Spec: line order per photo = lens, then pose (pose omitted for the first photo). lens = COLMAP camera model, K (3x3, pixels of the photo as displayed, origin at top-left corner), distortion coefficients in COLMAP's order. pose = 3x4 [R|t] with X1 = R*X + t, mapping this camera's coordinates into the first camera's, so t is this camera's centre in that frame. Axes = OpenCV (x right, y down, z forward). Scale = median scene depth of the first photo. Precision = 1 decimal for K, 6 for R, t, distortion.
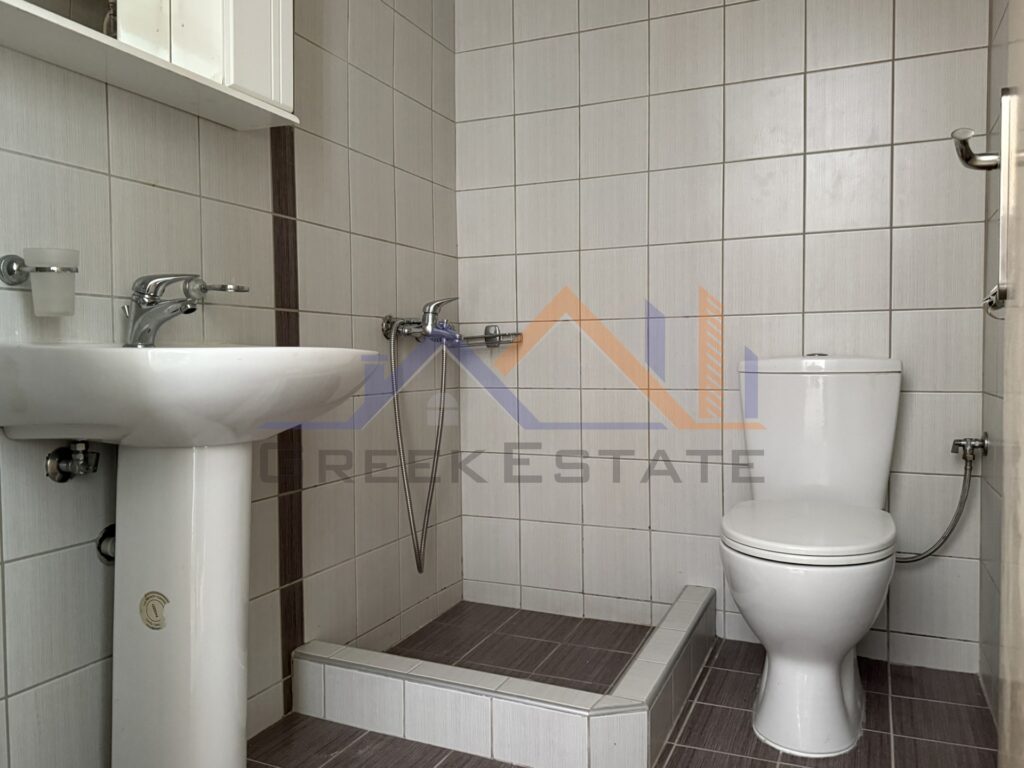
lens RADIAL K [[809.5, 0, 517.4], [0, 809.5, 381.8], [0, 0, 1]] dist [0.057069, -0.057192]
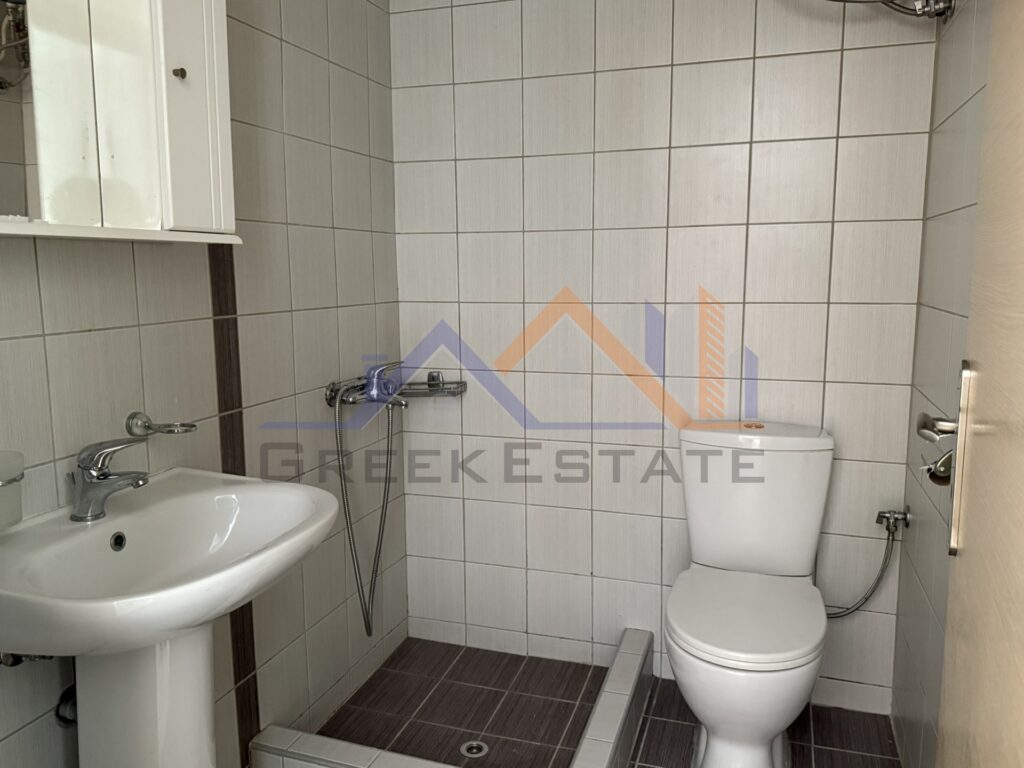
lens RADIAL K [[809.5, 0, 509.0], [0, 809.5, 375.7], [0, 0, 1]] dist [0.057069, -0.057192]
pose [[0.996110, -0.012843, 0.087183, -0.033389], [0.003129, 0.993855, 0.110646, -0.214111], [-0.088068, -0.109943, 0.990029, 0.011473]]
